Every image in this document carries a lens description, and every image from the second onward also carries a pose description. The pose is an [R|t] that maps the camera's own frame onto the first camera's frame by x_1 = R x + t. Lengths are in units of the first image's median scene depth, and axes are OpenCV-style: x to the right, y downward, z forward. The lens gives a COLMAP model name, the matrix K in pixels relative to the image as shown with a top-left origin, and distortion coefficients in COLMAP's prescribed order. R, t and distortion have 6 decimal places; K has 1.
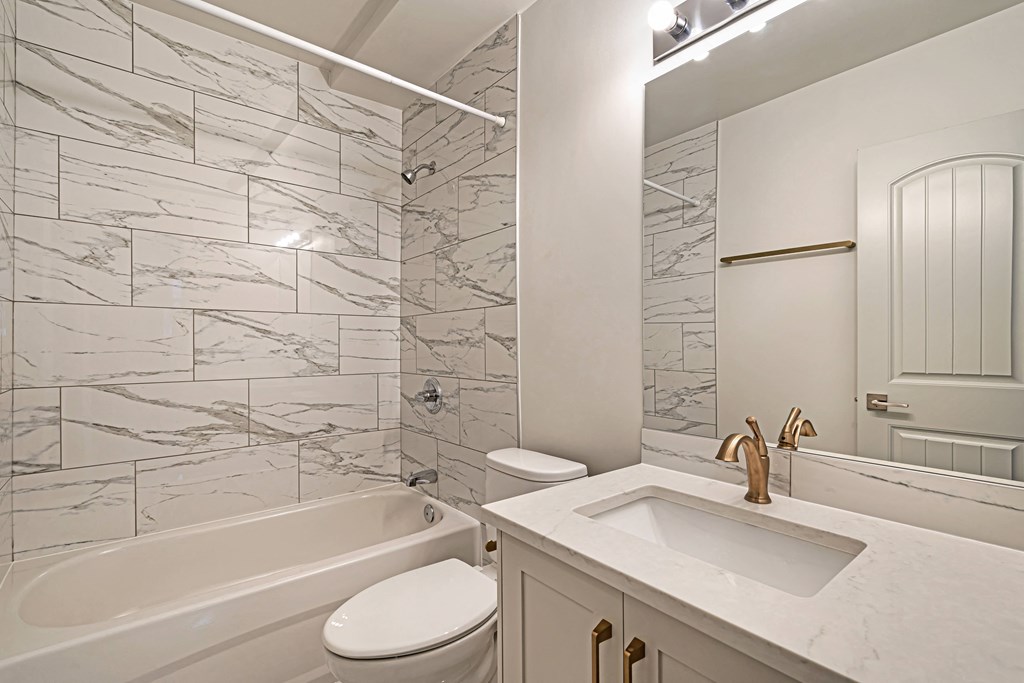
lens RADIAL K [[457.1, 0, 511.2], [0, 457.1, 348.4], [0, 0, 1]] dist [-0.004999, 0.000605]
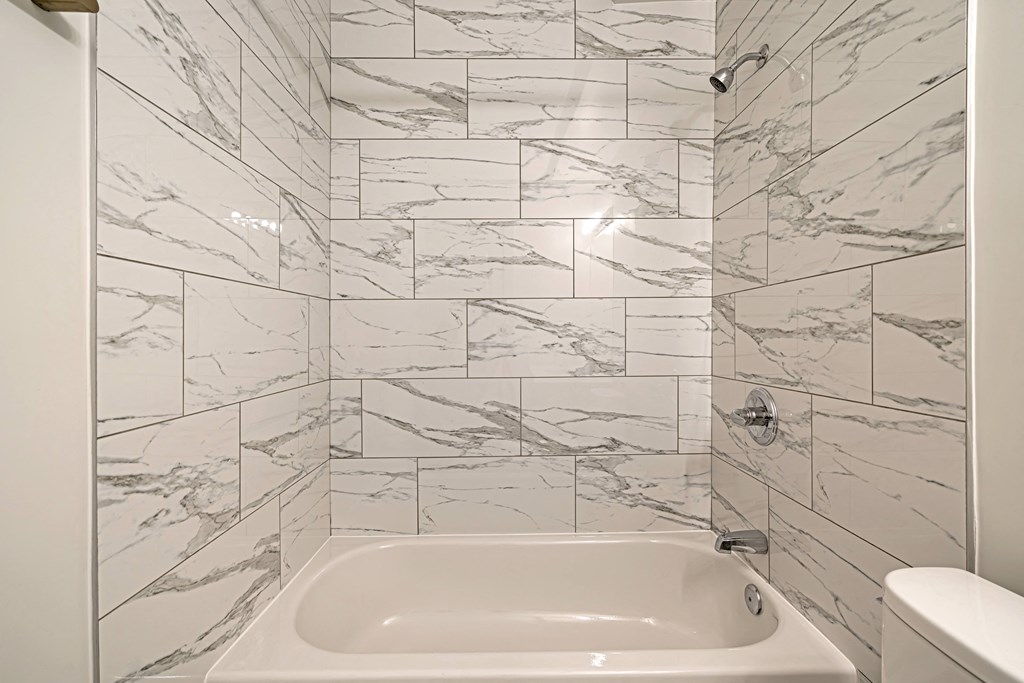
lens RADIAL K [[457.1, 0, 511.9], [0, 457.1, 347.0], [0, 0, 1]] dist [-0.004999, 0.000605]
pose [[0.775460, 0.008387, -0.631341, -0.046985], [0.002869, 0.999855, 0.016806, -0.005312], [0.631391, -0.014843, 0.775323, 0.333459]]
